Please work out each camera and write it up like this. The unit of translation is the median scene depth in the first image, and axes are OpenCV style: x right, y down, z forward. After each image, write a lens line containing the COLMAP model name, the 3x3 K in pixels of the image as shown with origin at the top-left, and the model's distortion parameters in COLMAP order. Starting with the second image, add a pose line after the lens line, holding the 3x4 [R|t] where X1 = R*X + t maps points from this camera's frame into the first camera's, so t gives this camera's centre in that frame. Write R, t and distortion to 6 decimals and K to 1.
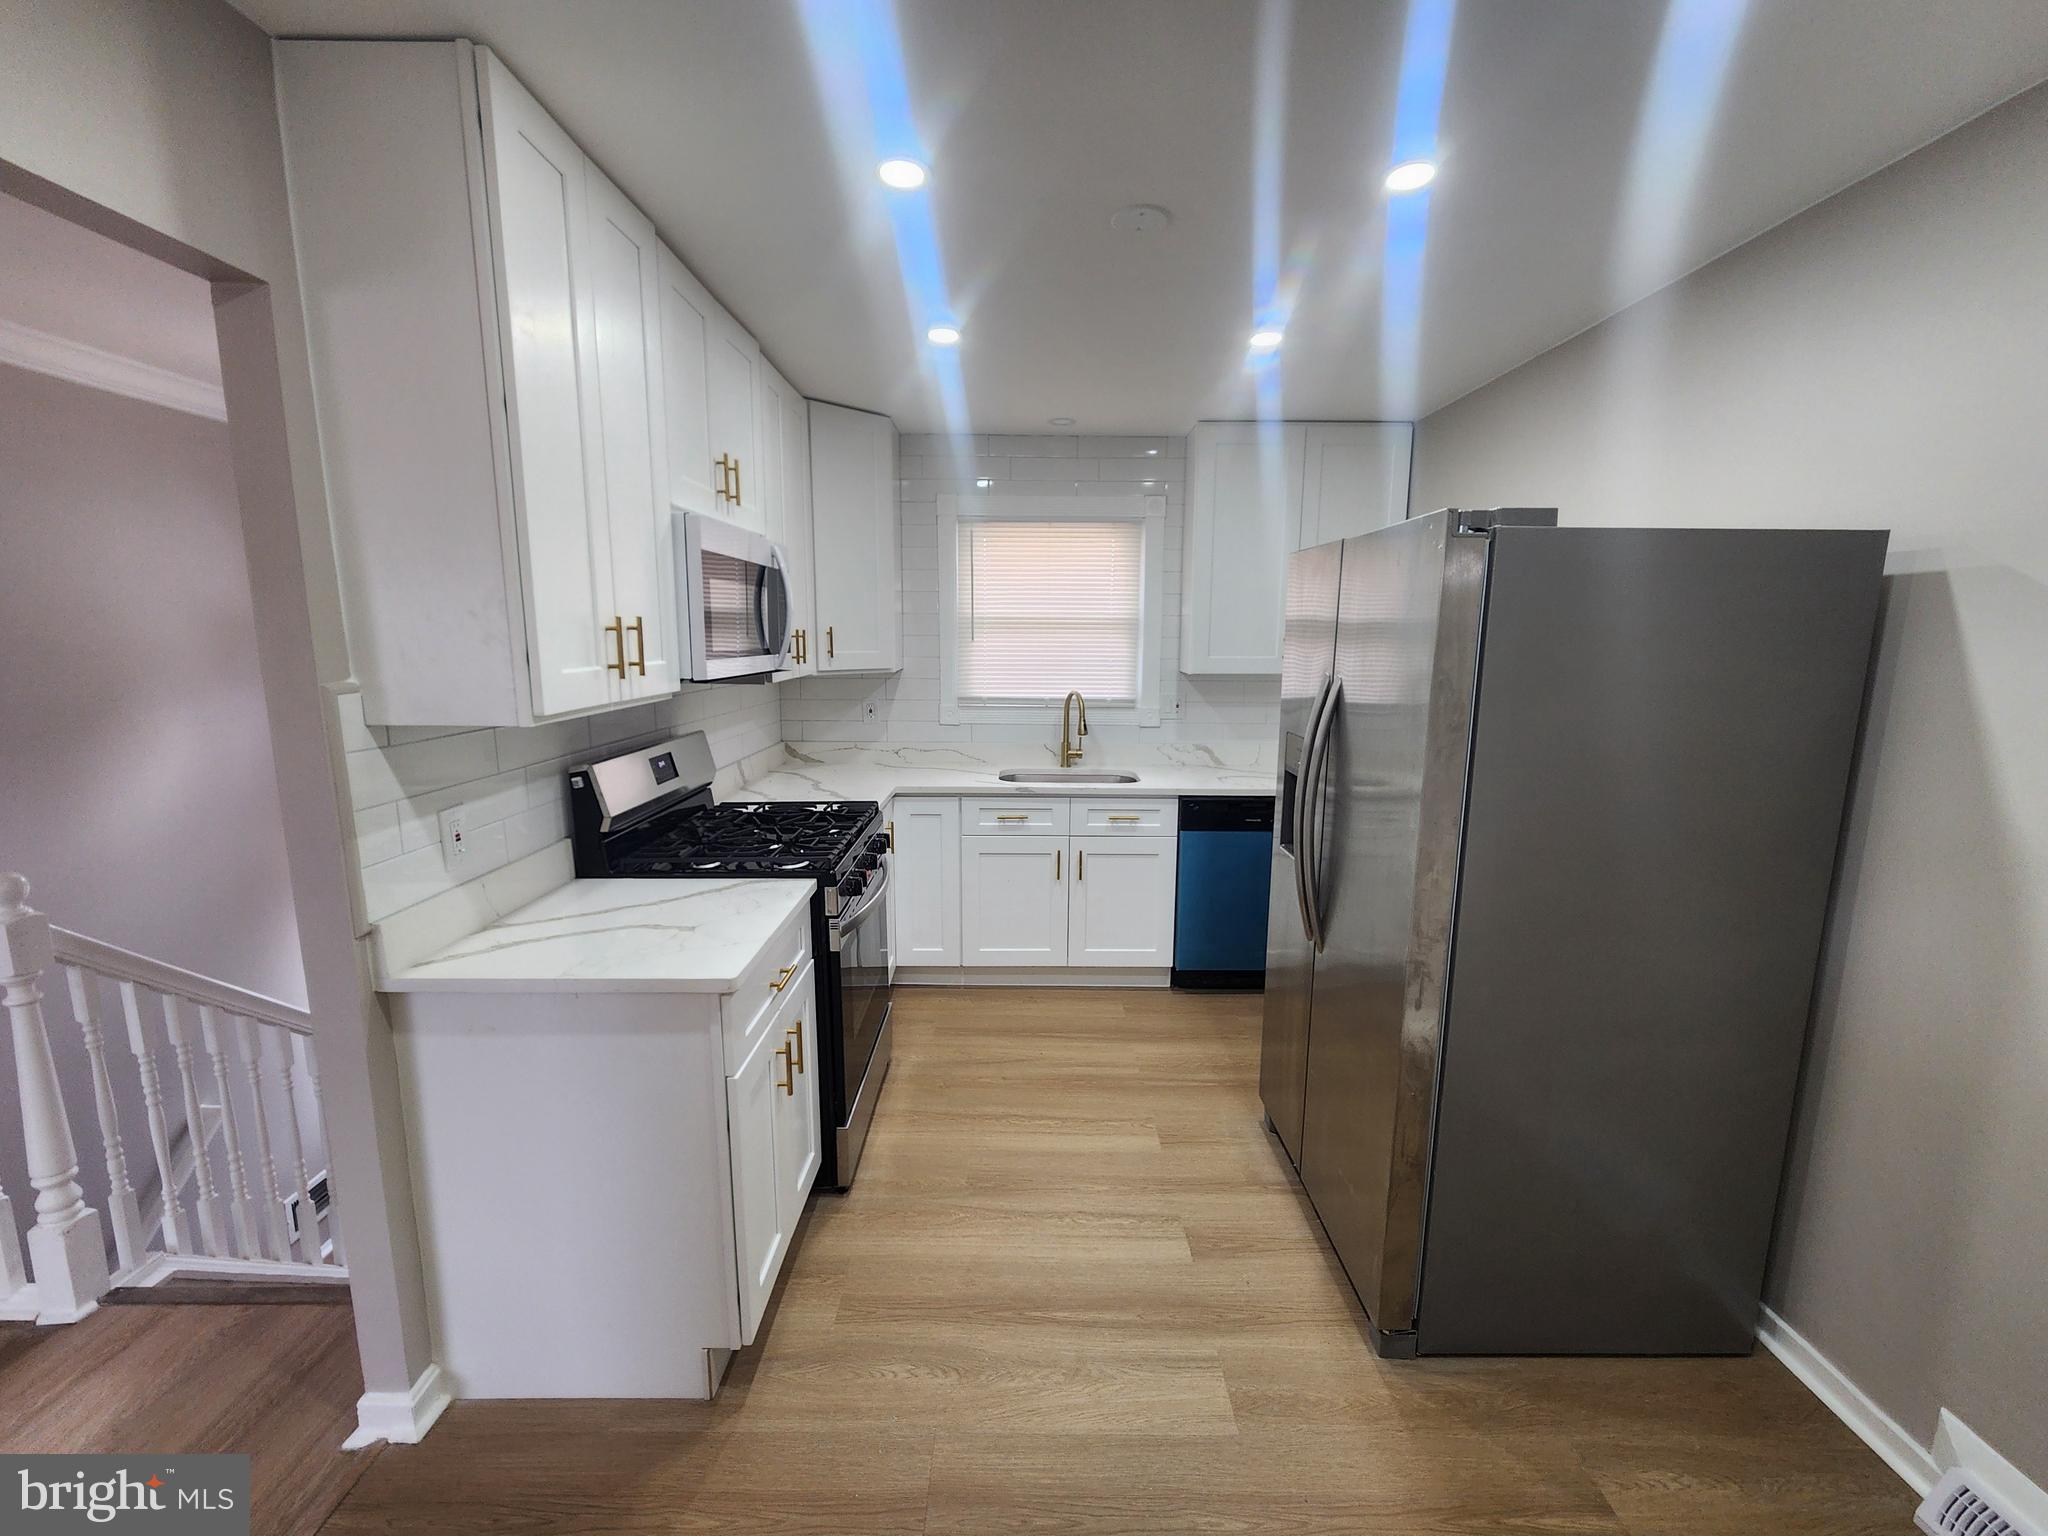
lens RADIAL K [[840.9, 0, 1042.1], [0, 840.9, 771.2], [0, 0, 1]] dist [-0.002140, 0.000200]
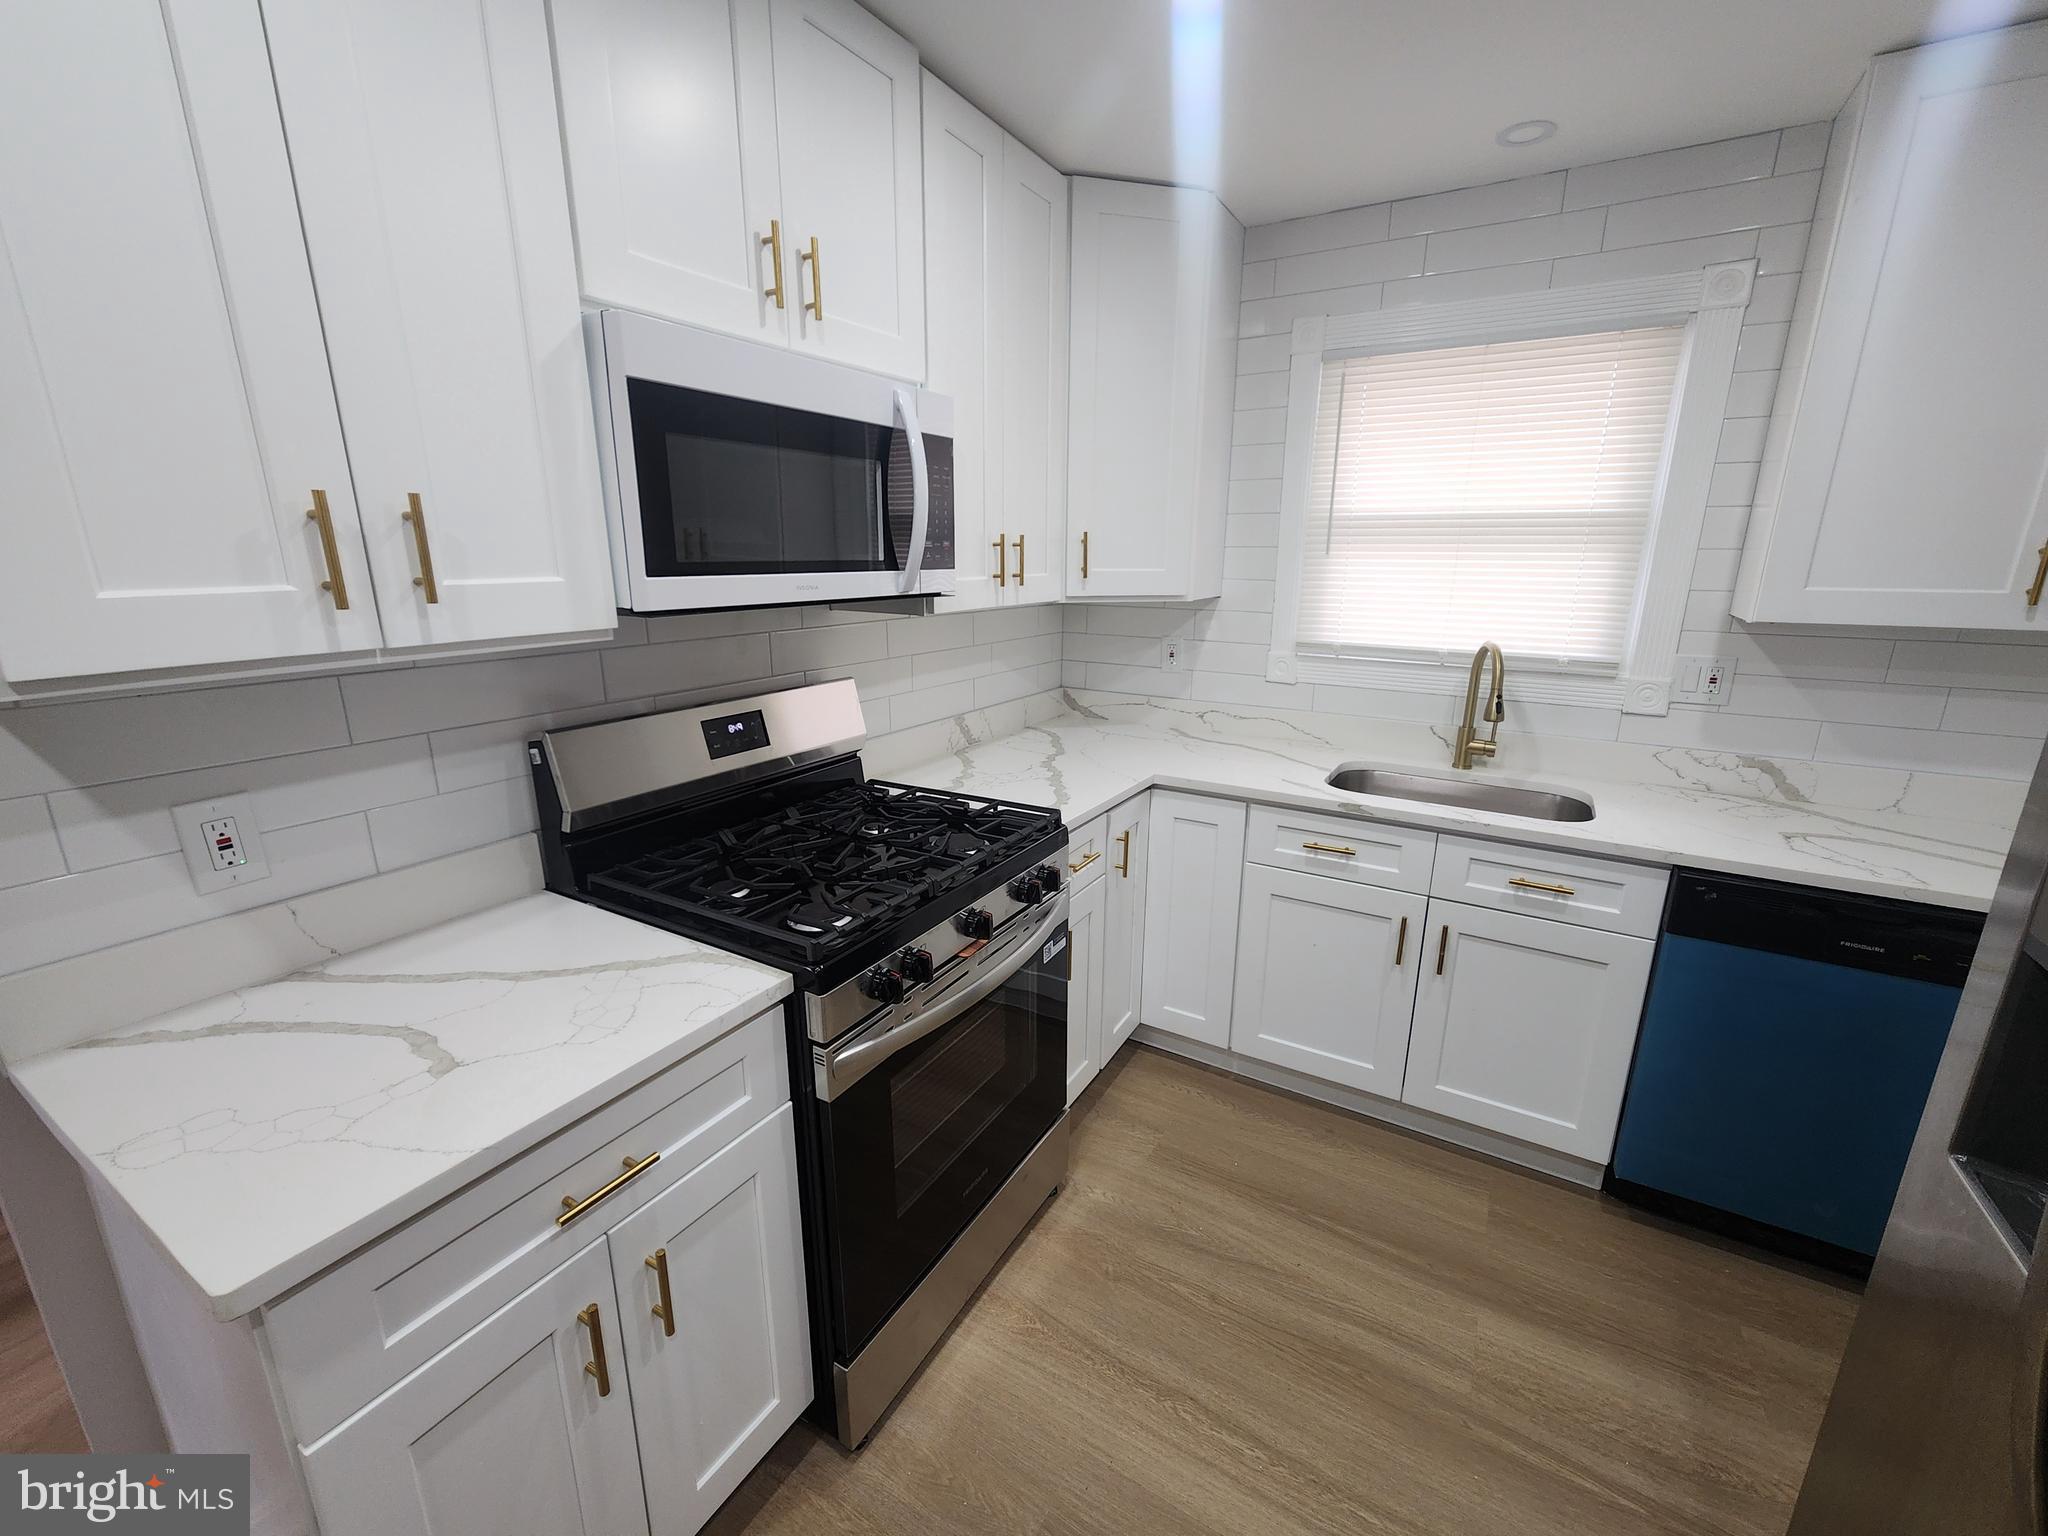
lens RADIAL K [[840.9, 0, 1034.7], [0, 840.9, 773.0], [0, 0, 1]] dist [-0.002140, 0.000200]
pose [[0.851533, 0.132130, -0.507379, 0.093274], [-0.084575, 0.989667, 0.115783, -0.057204], [0.517434, -0.055681, 0.853909, 0.411845]]
